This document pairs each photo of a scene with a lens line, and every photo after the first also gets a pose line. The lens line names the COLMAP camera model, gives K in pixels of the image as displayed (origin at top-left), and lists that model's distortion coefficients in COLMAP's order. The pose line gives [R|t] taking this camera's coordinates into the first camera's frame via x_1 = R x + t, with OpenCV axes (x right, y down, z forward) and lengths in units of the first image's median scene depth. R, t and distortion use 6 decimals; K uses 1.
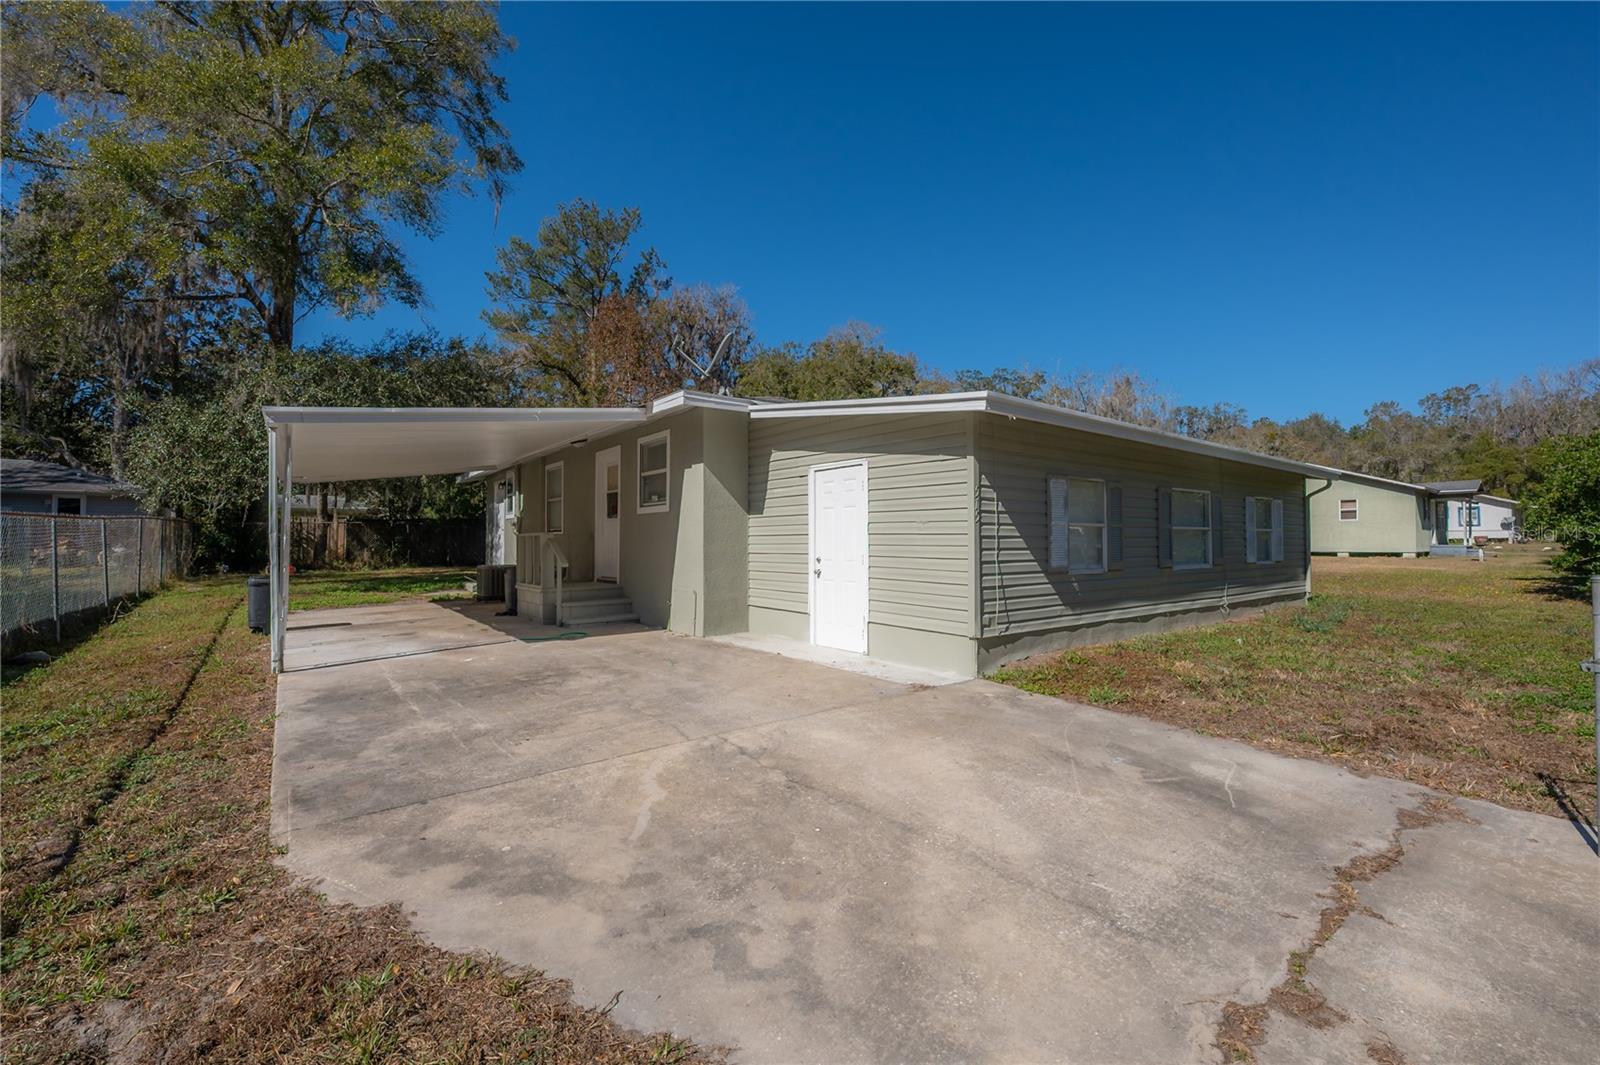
lens RADIAL K [[662.9, 0, 848.1], [0, 662.9, 520.6], [0, 0, 1]] dist [-0.008881, 0.000986]
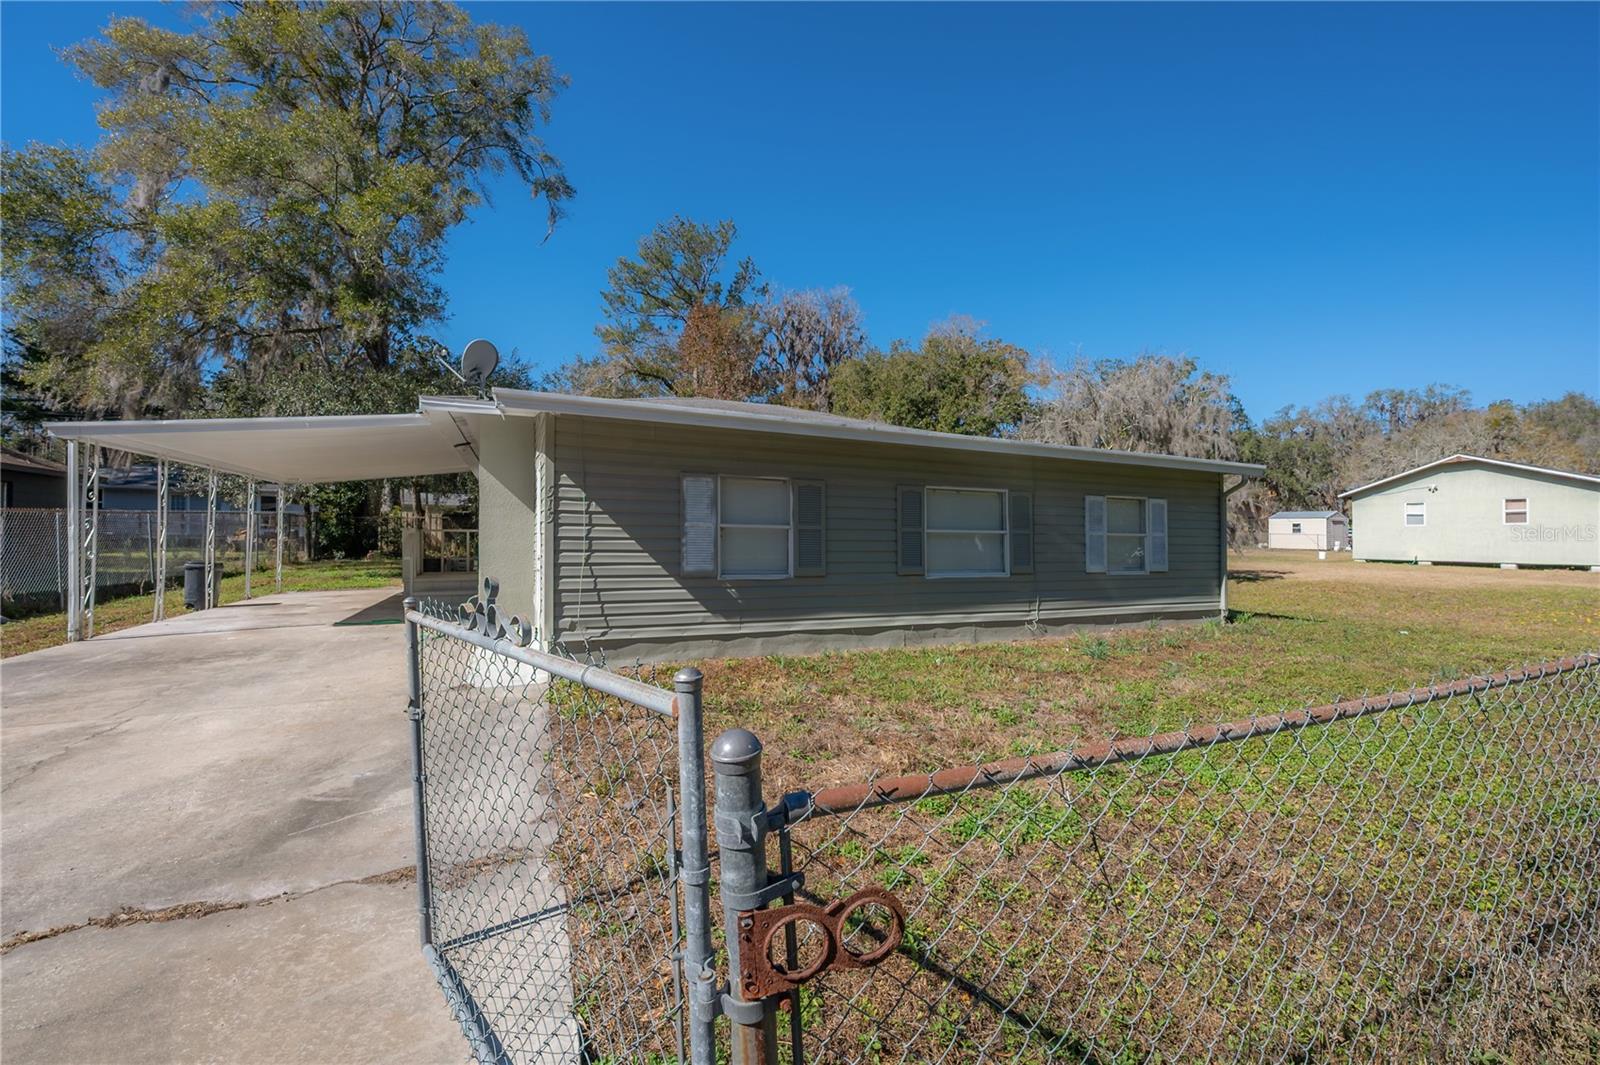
lens RADIAL K [[662.9, 0, 833.8], [0, 662.9, 523.5], [0, 0, 1]] dist [-0.008881, 0.000986]
pose [[0.973880, 0.008347, -0.226909, 0.320220], [-0.006916, 0.999951, 0.007101, -0.002389], [0.226957, -0.005346, 0.973890, 0.058979]]
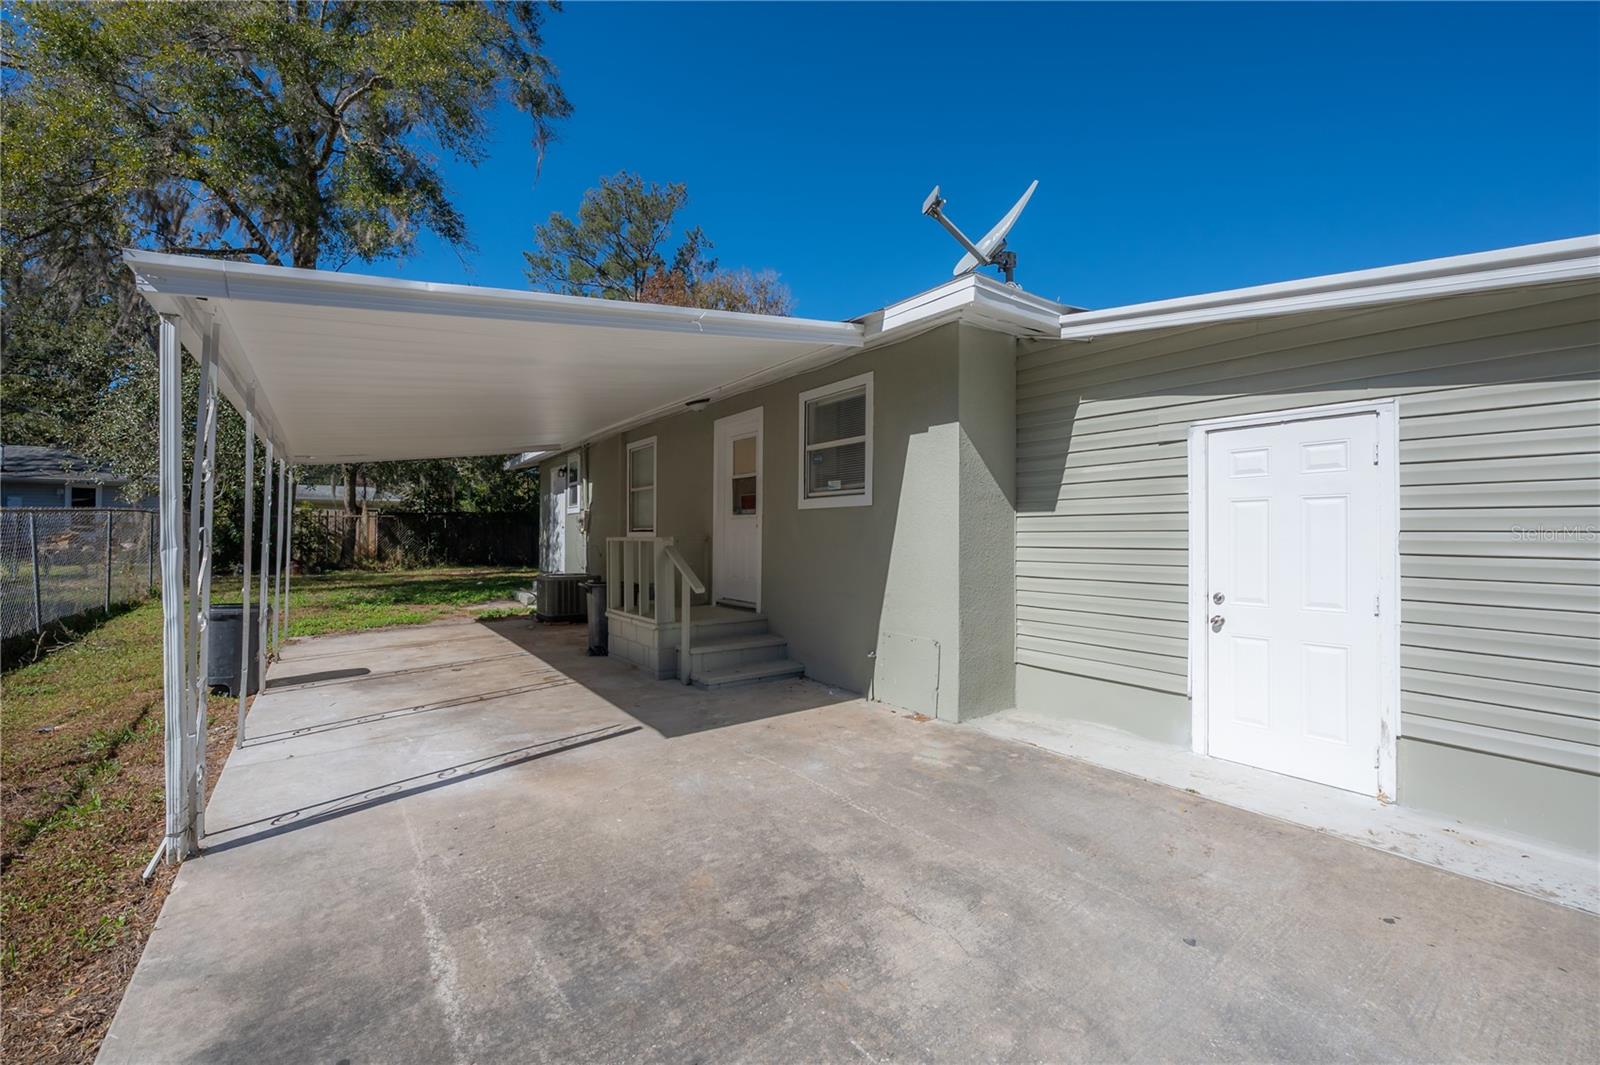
lens RADIAL K [[662.9, 0, 860.6], [0, 662.9, 524.9], [0, 0, 1]] dist [-0.008881, 0.000986]
pose [[0.999680, 0.005243, -0.024741, -0.159121], [-0.004881, 0.999880, 0.014687, -0.002770], [0.024815, -0.014562, 0.999586, 0.230624]]
